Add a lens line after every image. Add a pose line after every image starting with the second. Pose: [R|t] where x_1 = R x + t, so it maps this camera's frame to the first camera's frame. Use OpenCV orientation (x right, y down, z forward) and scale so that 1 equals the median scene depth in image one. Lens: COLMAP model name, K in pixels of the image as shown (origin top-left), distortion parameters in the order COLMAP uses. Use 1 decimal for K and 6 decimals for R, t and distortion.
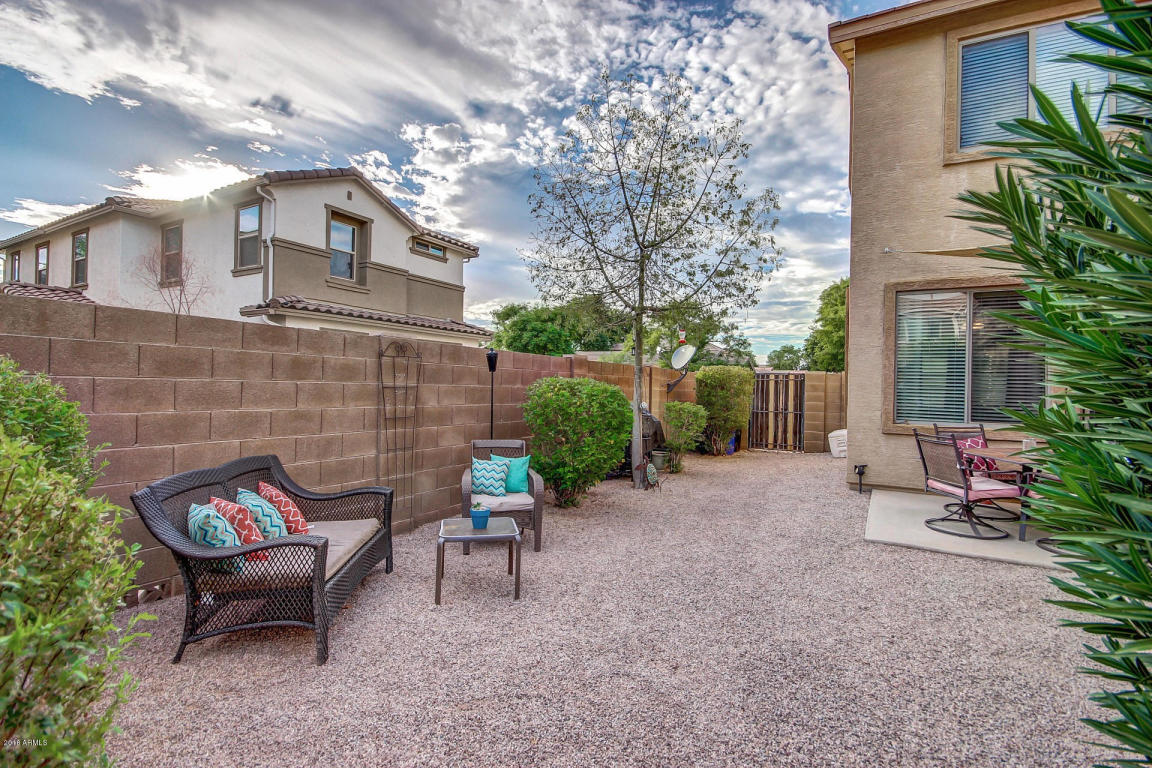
lens RADIAL K [[534.5, 0, 577.2], [0, 534.5, 386.5], [0, 0, 1]] dist [0.011240, -0.012620]
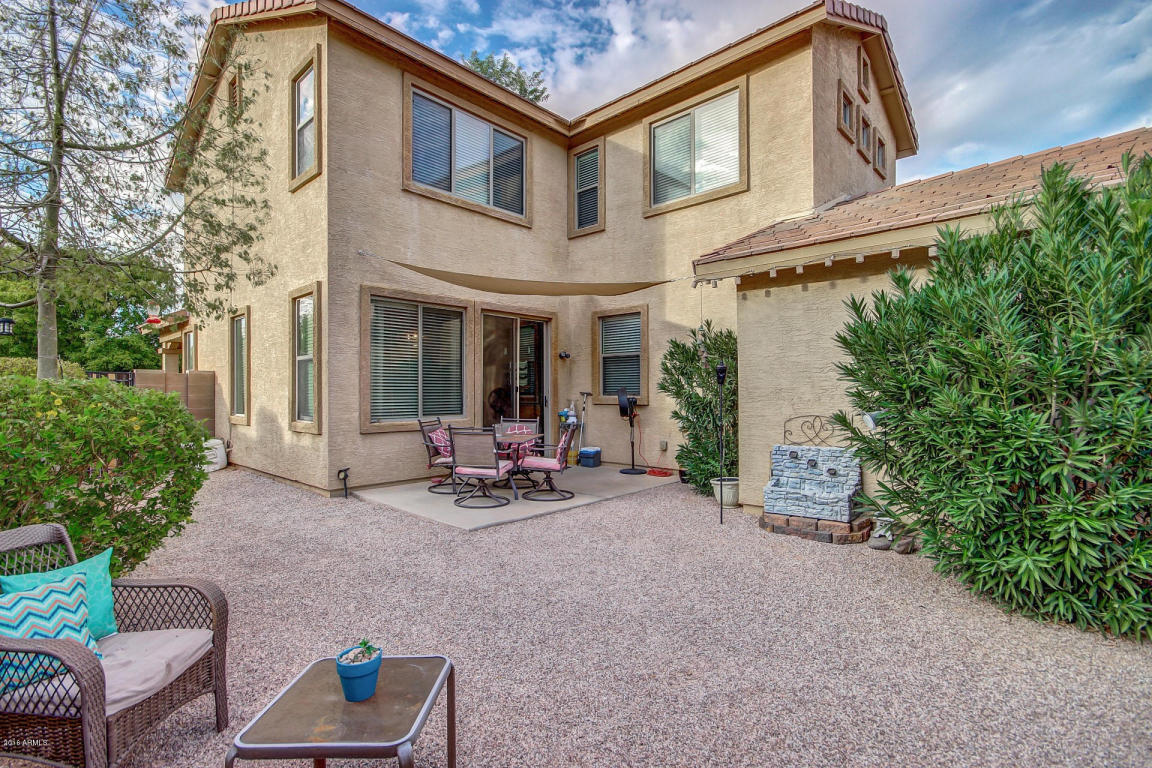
lens RADIAL K [[534.5, 0, 577.2], [0, 534.5, 386.5], [0, 0, 1]] dist [0.011240, -0.012620]
pose [[0.217828, -0.005188, 0.975973, -0.425502], [0.004641, 0.999980, 0.004280, -0.004685], [-0.975976, 0.003597, 0.217848, 0.512804]]
